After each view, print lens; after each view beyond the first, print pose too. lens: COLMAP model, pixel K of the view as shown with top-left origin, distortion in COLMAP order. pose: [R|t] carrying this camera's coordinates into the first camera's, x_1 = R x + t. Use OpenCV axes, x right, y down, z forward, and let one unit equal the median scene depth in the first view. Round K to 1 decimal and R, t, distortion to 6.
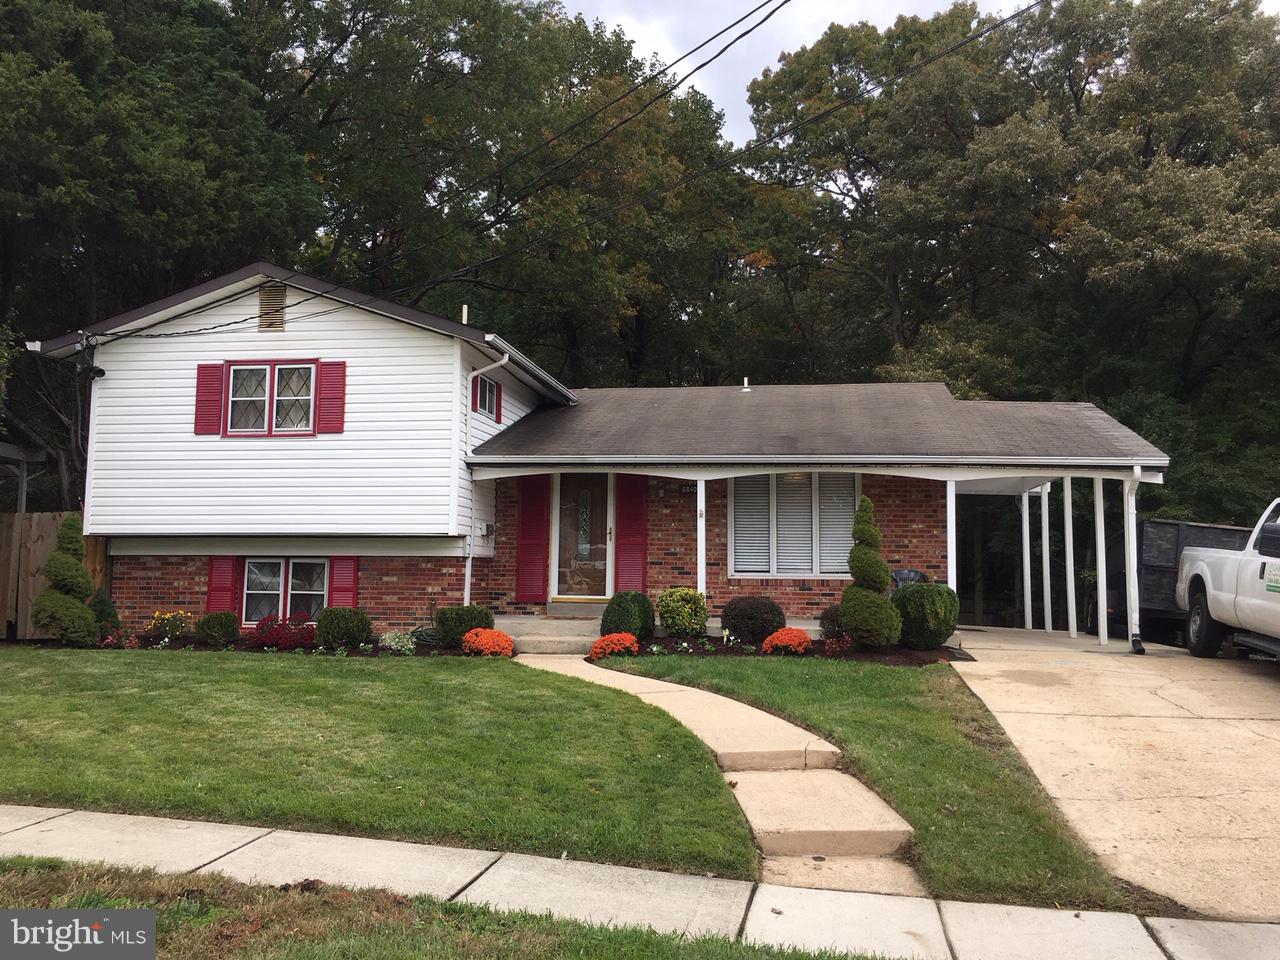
lens RADIAL K [[1089.4, 0, 617.2], [0, 1089.4, 487.3], [0, 0, 1]] dist [0.066830, -0.059693]
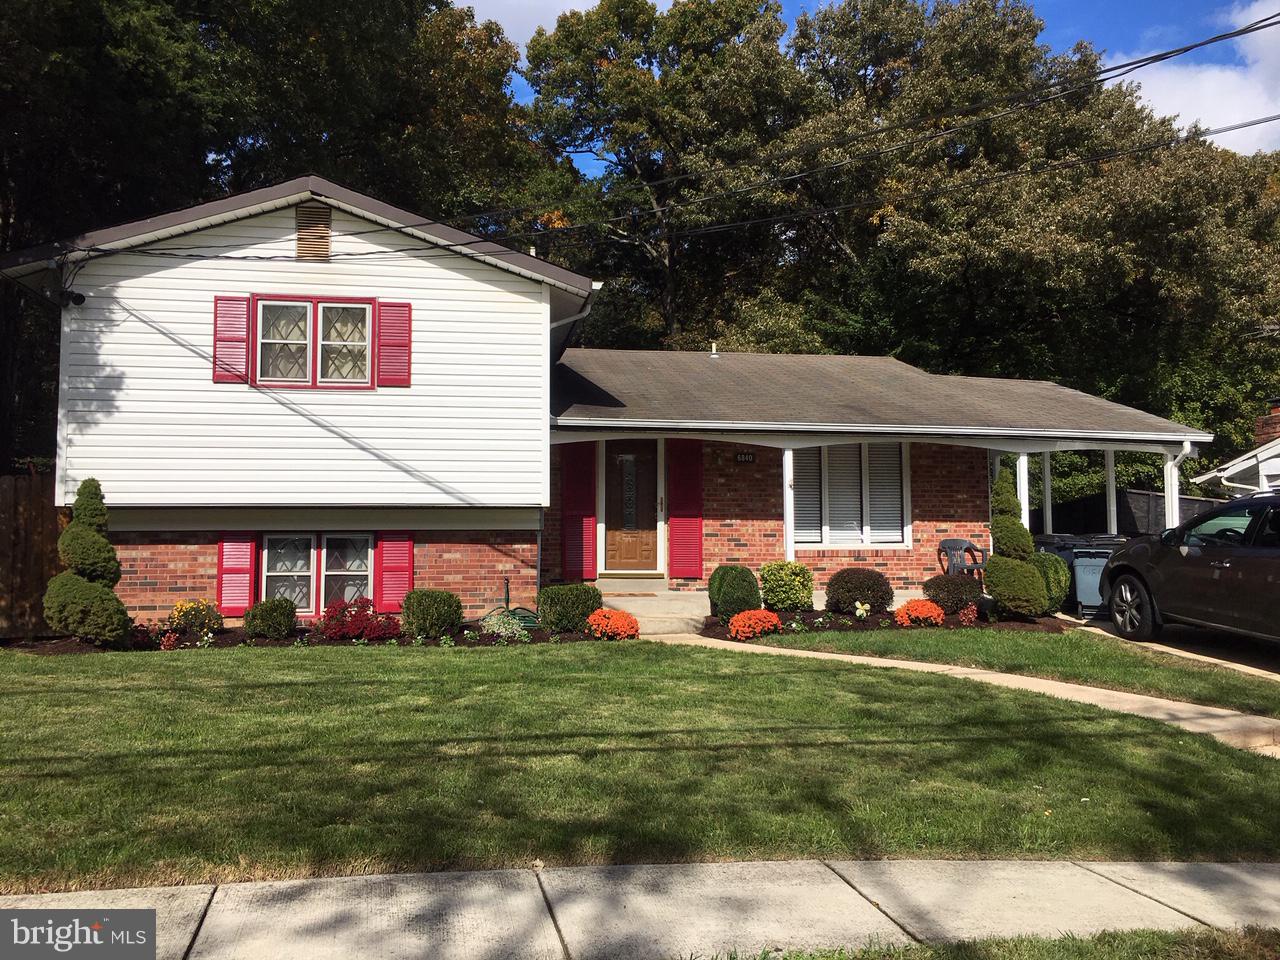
lens RADIAL K [[1089.4, 0, 641.8], [0, 1089.4, 486.9], [0, 0, 1]] dist [0.066830, -0.059693]
pose [[0.946417, 0.004304, 0.322919, -0.345858], [-0.013739, 0.999543, 0.026944, 0.002956], [-0.322656, -0.029937, 0.946043, 0.124973]]
